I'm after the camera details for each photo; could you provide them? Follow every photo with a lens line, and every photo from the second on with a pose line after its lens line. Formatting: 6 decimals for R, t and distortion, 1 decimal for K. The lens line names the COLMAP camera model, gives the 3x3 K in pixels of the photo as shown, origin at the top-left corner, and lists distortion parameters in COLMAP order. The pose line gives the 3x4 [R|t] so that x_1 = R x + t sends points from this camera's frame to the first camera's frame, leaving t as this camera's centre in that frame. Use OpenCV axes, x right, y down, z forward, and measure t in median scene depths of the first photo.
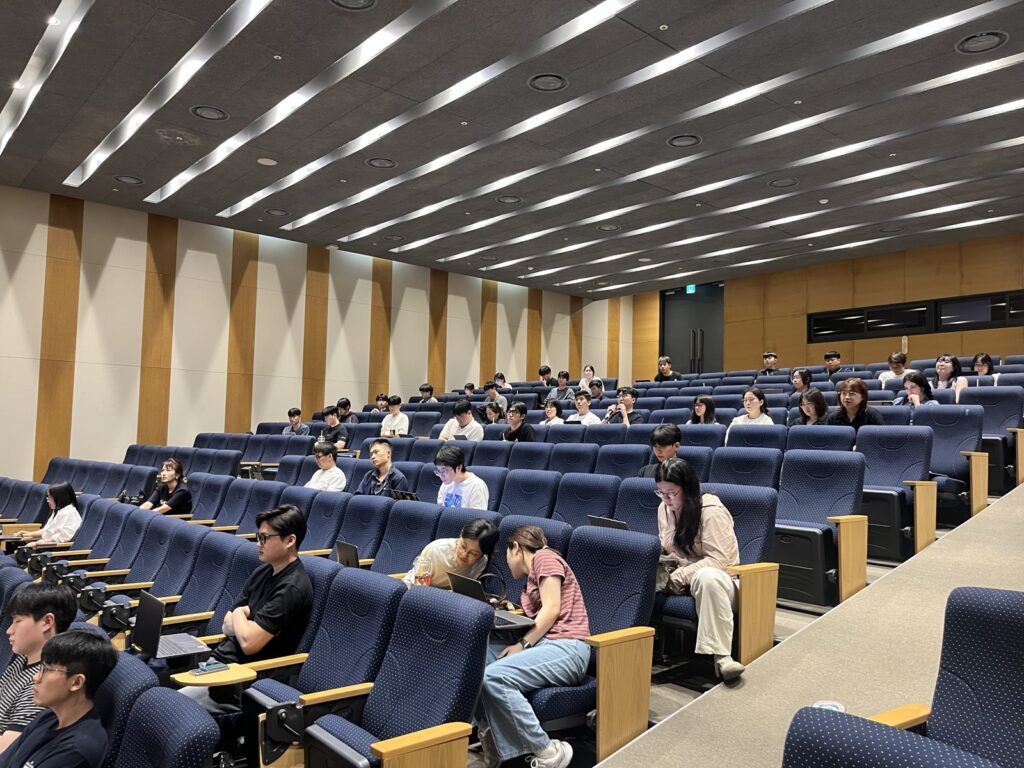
lens RADIAL K [[770.3, 0, 503.0], [0, 770.3, 369.8], [0, 0, 1]] dist [0.054624, -0.046077]
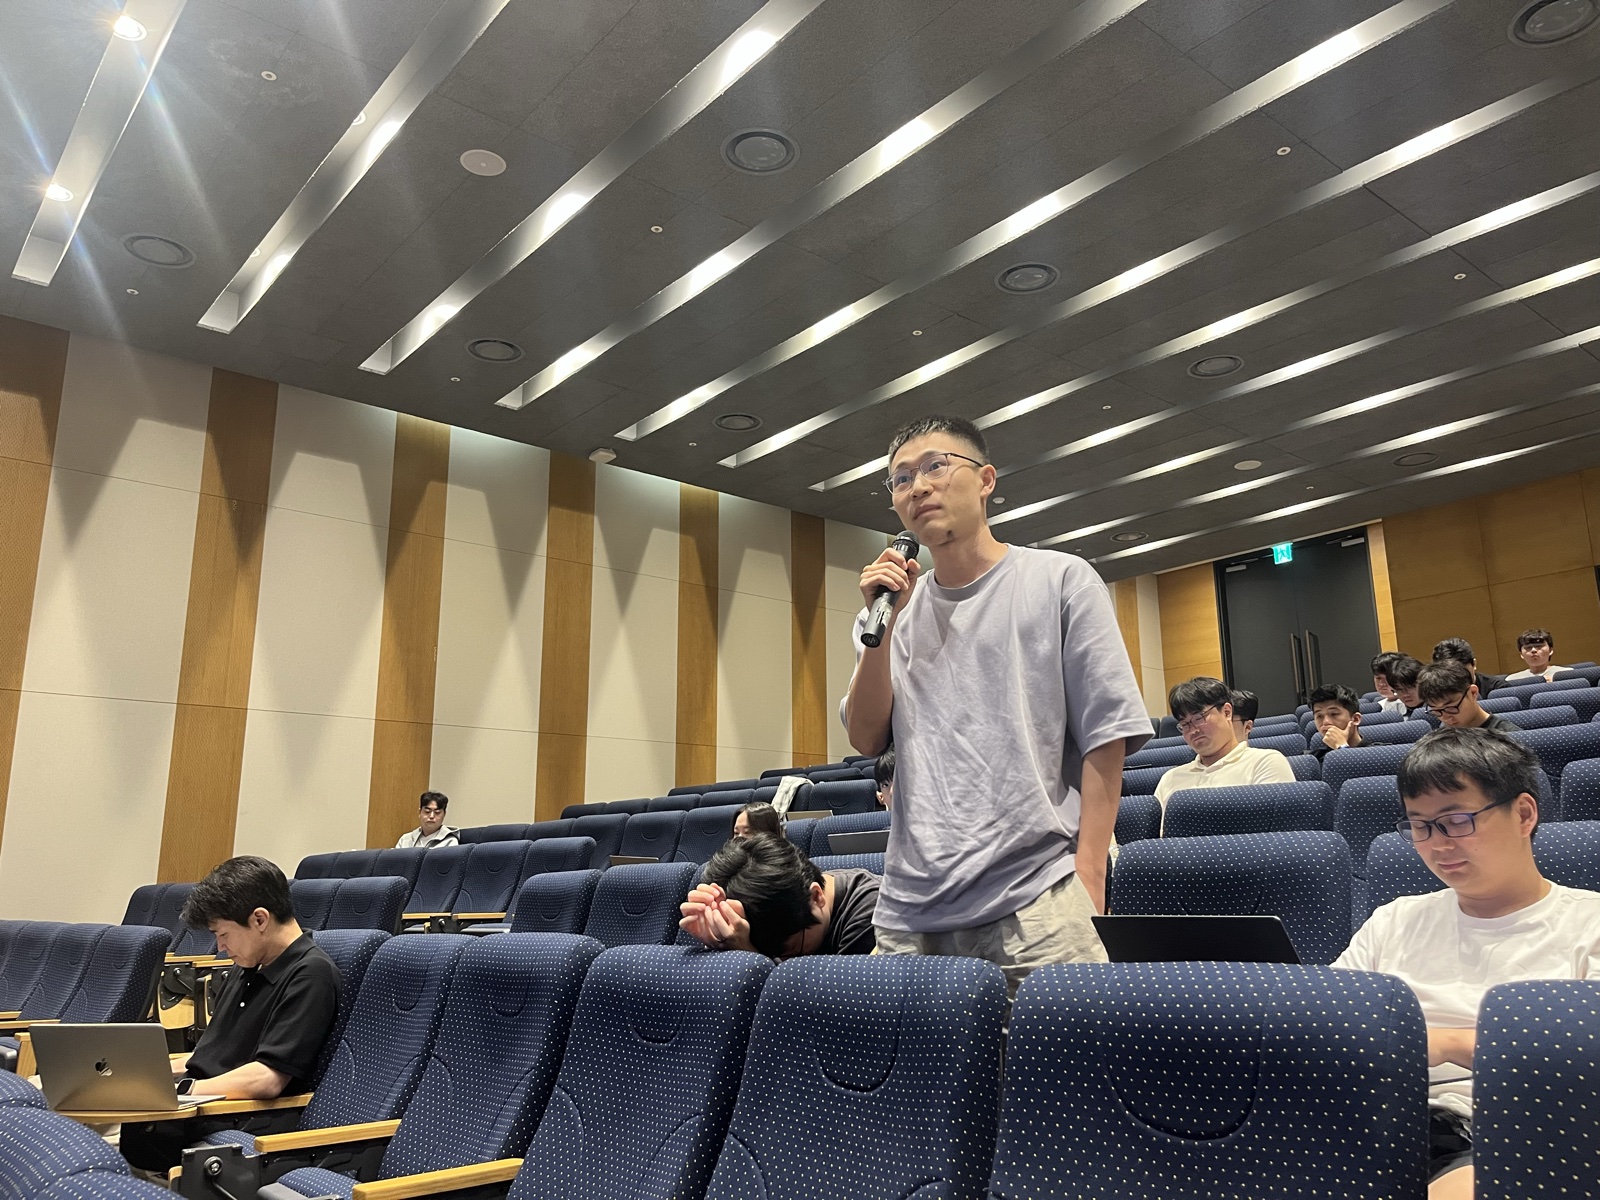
lens RADIAL K [[1203.5, 0, 812.2], [0, 1203.5, 598.1], [0, 0, 1]] dist [0.054624, -0.046077]
pose [[0.999405, -0.034432, 0.001871, -0.095577], [0.034318, 0.987869, -0.151447, 0.046747], [0.003366, 0.151421, 0.988464, 0.277239]]
